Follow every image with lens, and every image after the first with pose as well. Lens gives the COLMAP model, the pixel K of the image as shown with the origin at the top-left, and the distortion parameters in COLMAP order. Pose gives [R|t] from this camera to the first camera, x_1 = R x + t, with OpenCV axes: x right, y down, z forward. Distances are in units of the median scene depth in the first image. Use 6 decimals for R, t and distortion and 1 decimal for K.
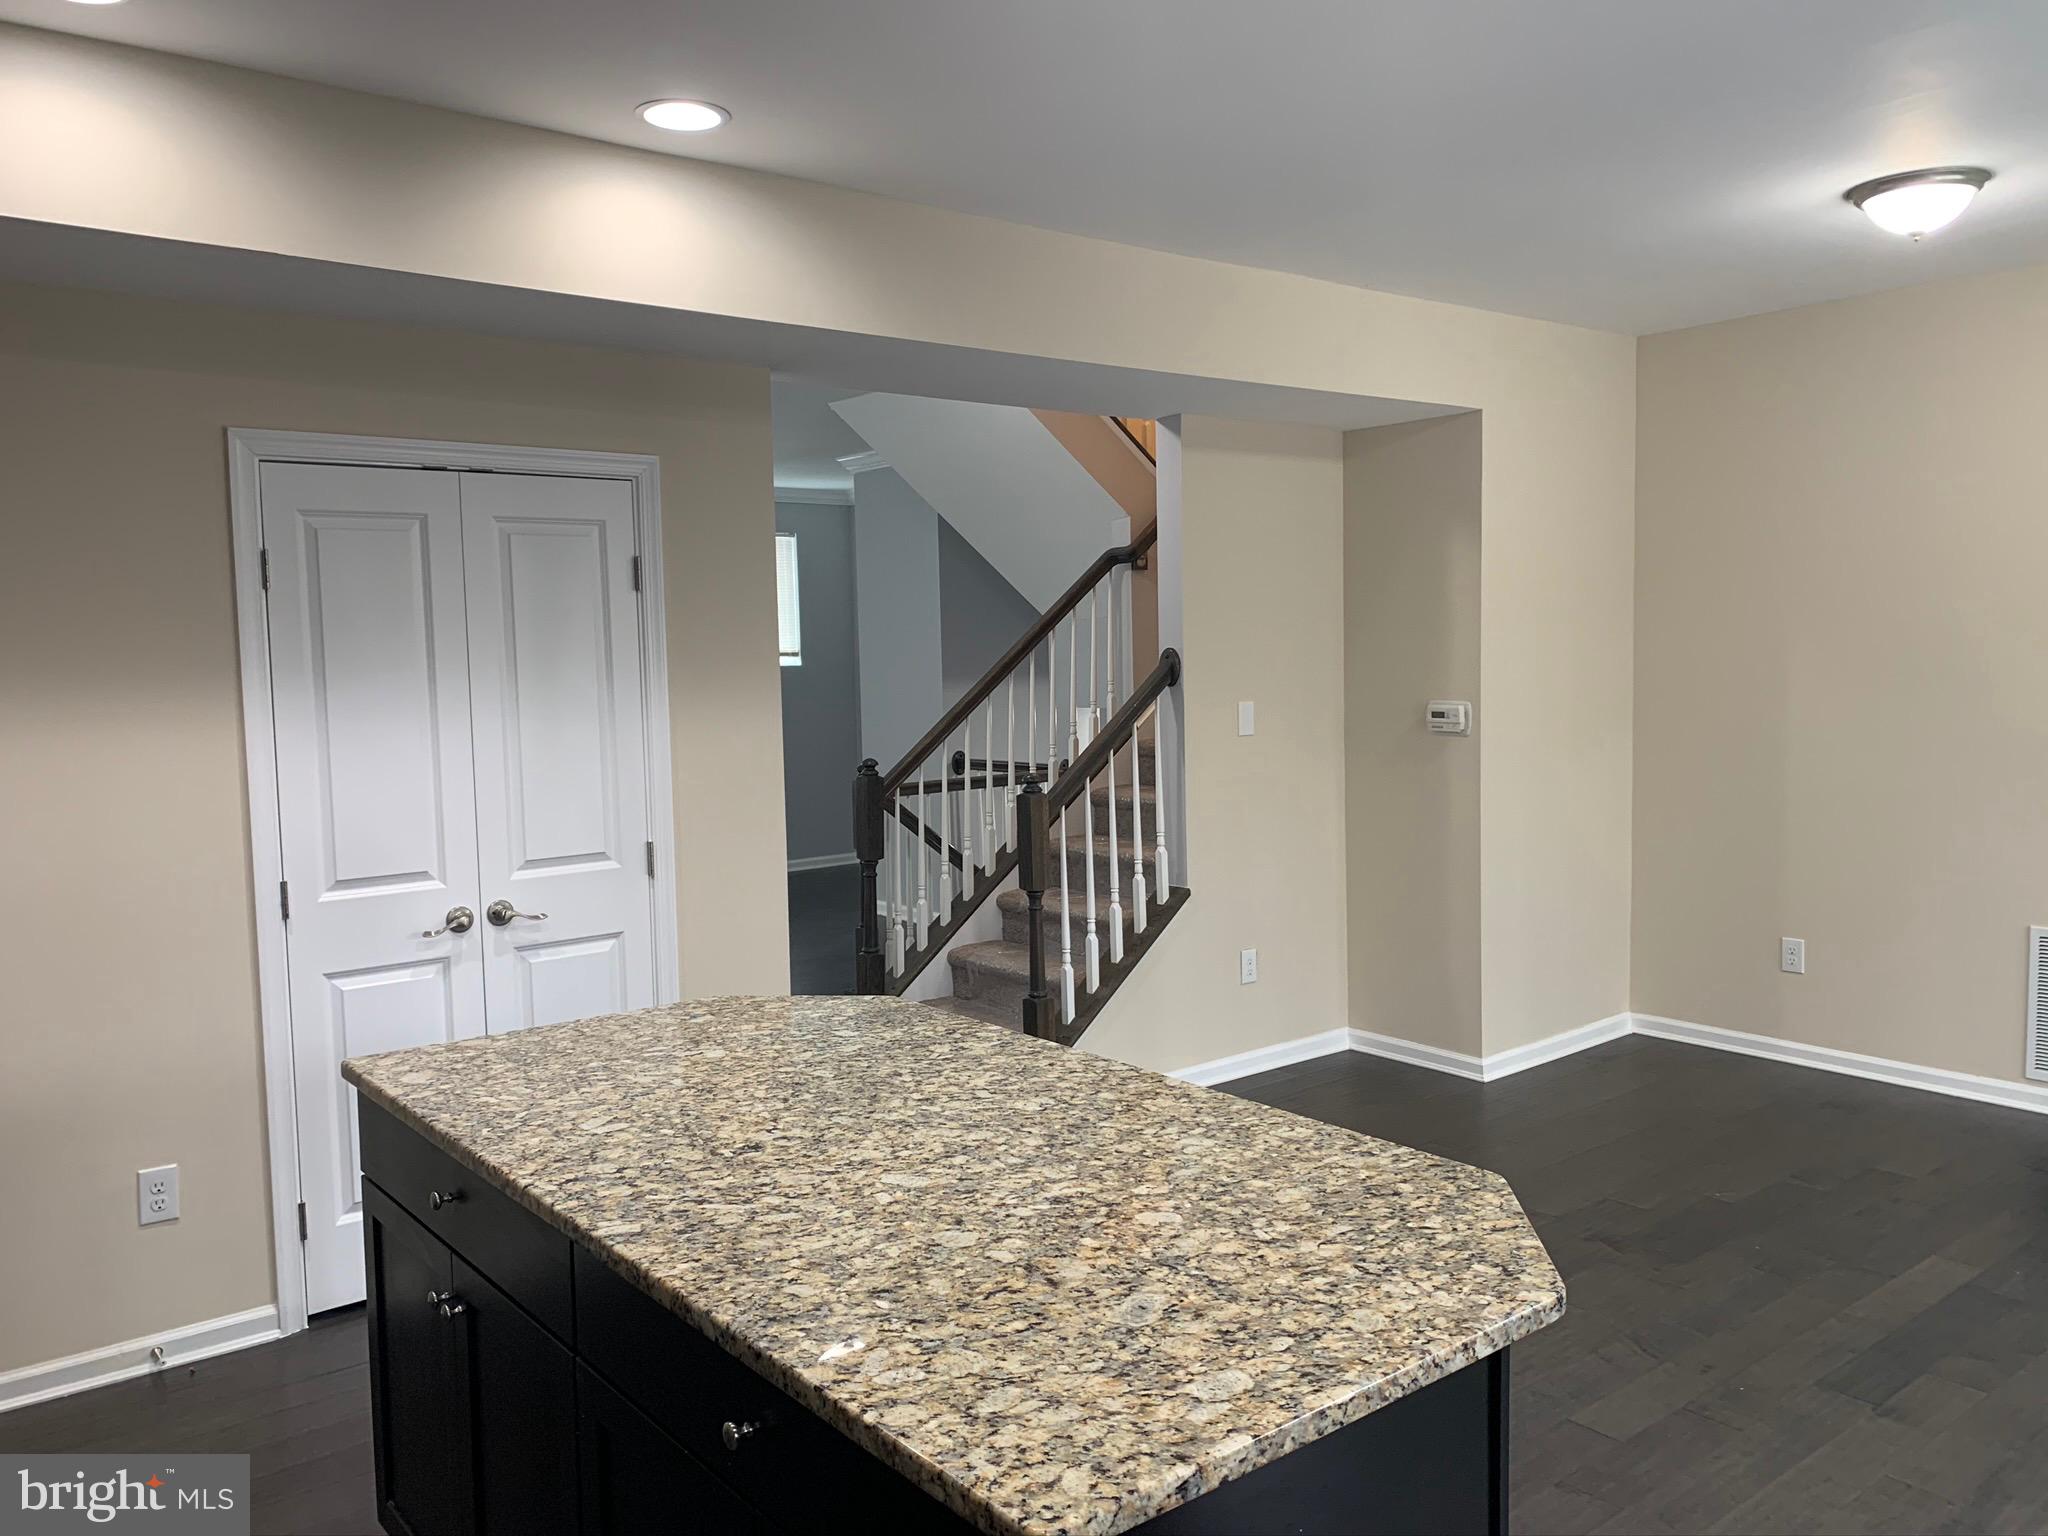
lens RADIAL K [[1571.4, 0, 1025.7], [0, 1571.4, 764.2], [0, 0, 1]] dist [0.036879, -0.032740]
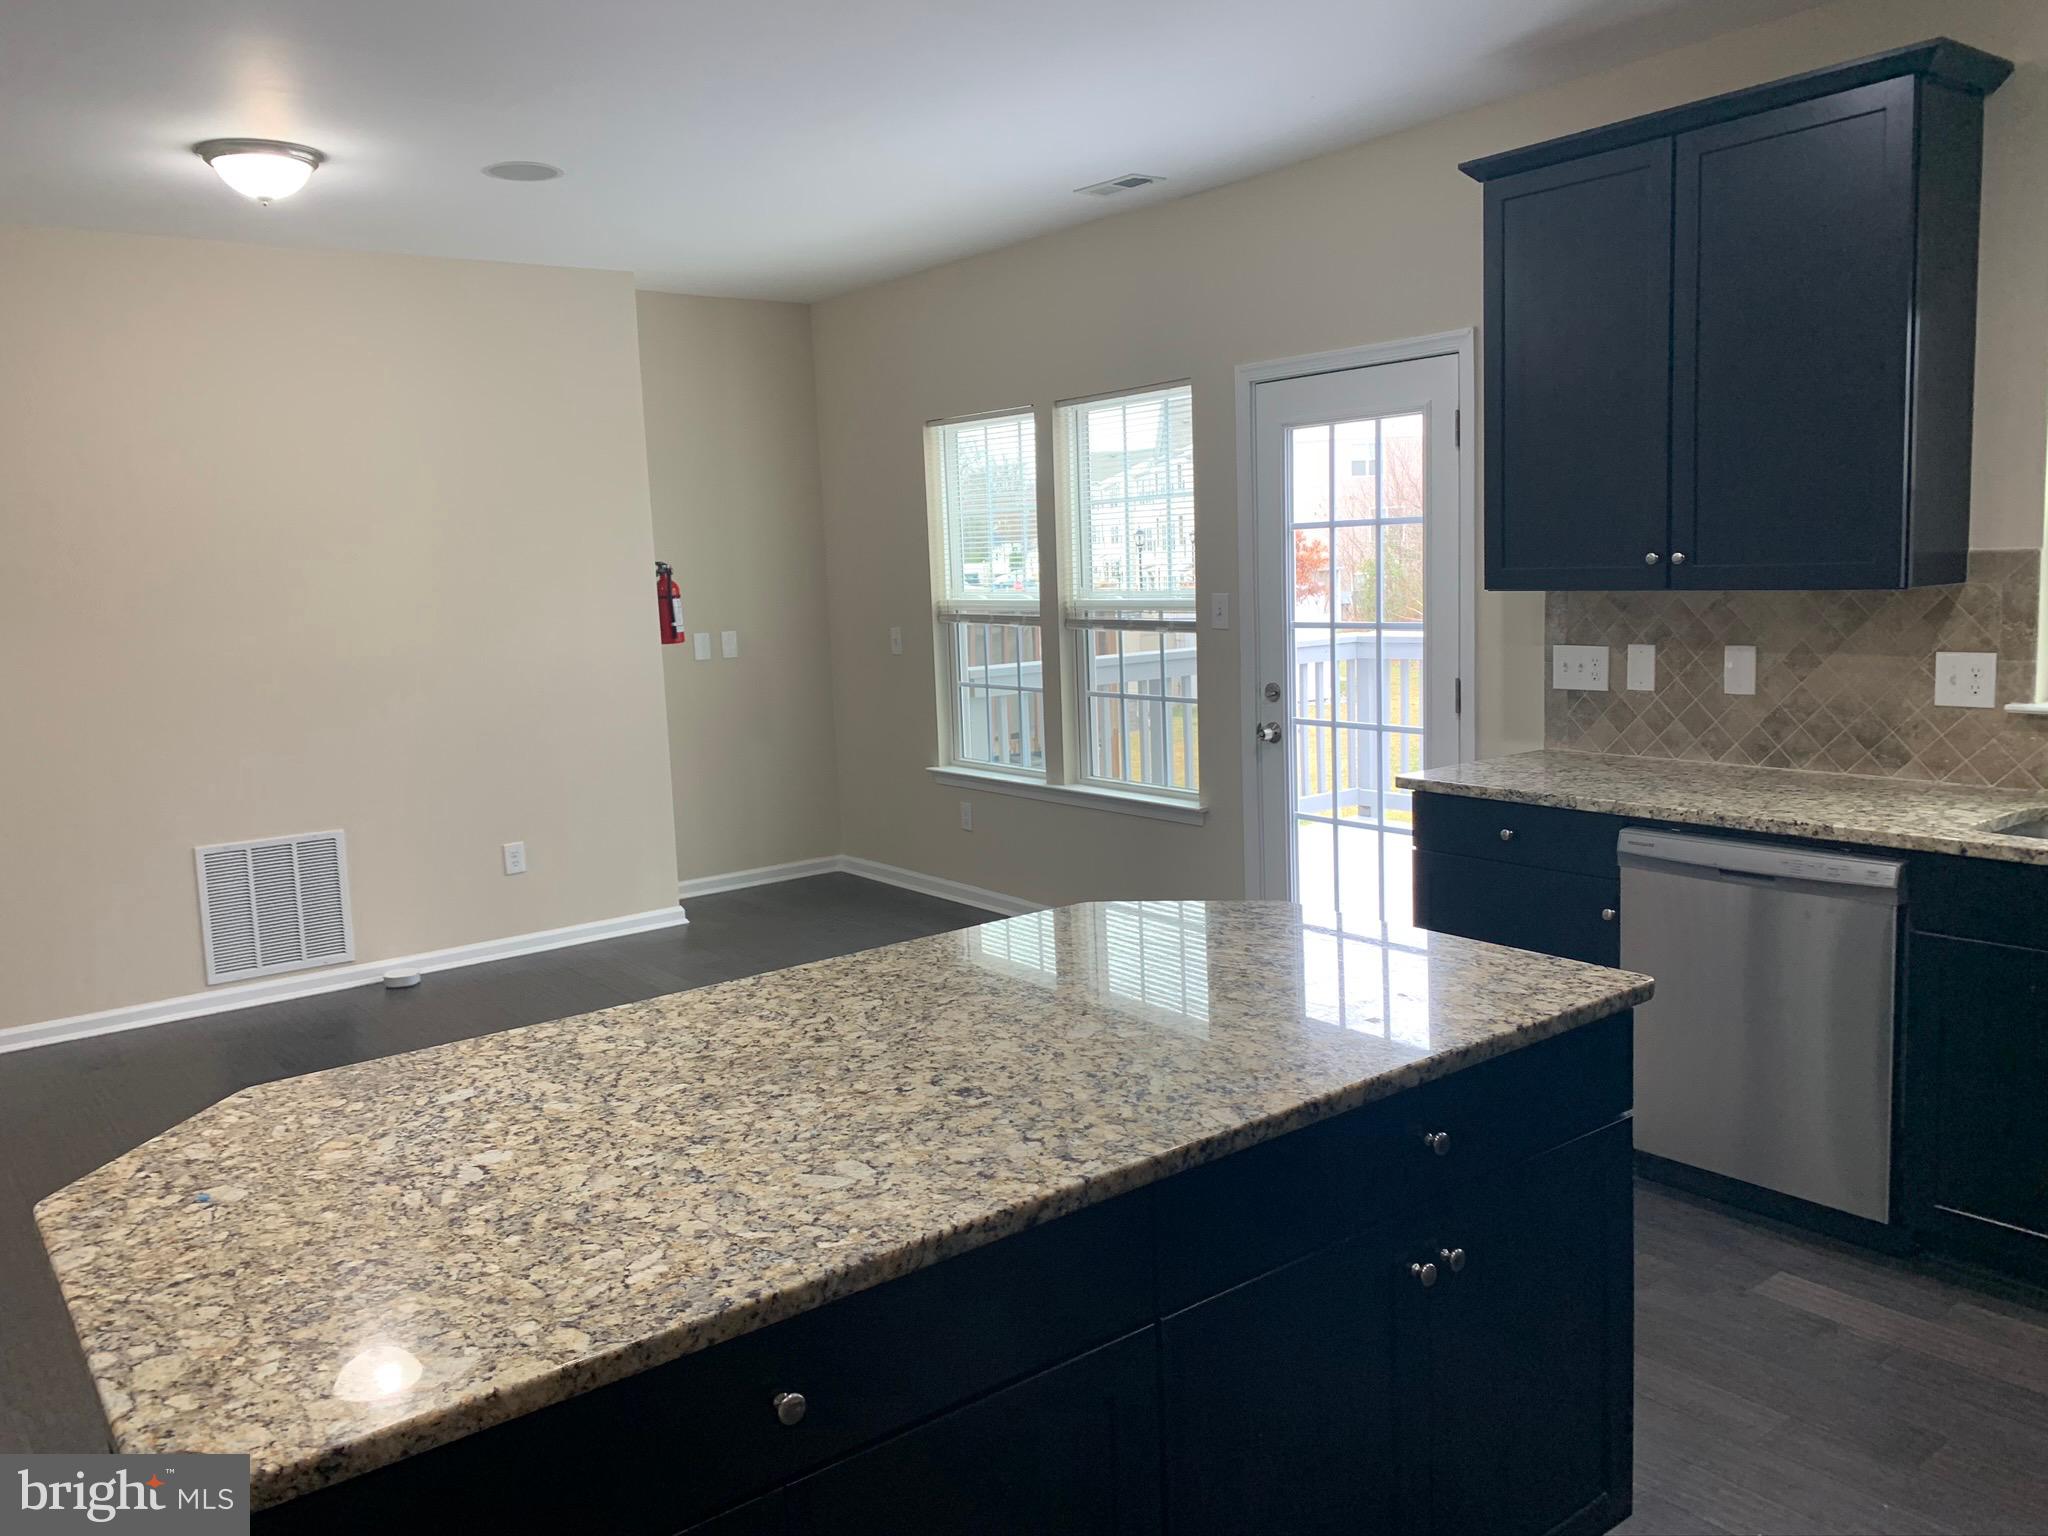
lens RADIAL K [[1571.4, 0, 1024.7], [0, 1571.4, 759.9], [0, 0, 1]] dist [0.036879, -0.032740]
pose [[0.028738, -0.108920, 0.993635, -0.933409], [0.133264, 0.985589, 0.104184, -0.012451], [-0.990664, 0.129422, 0.042839, 0.864247]]
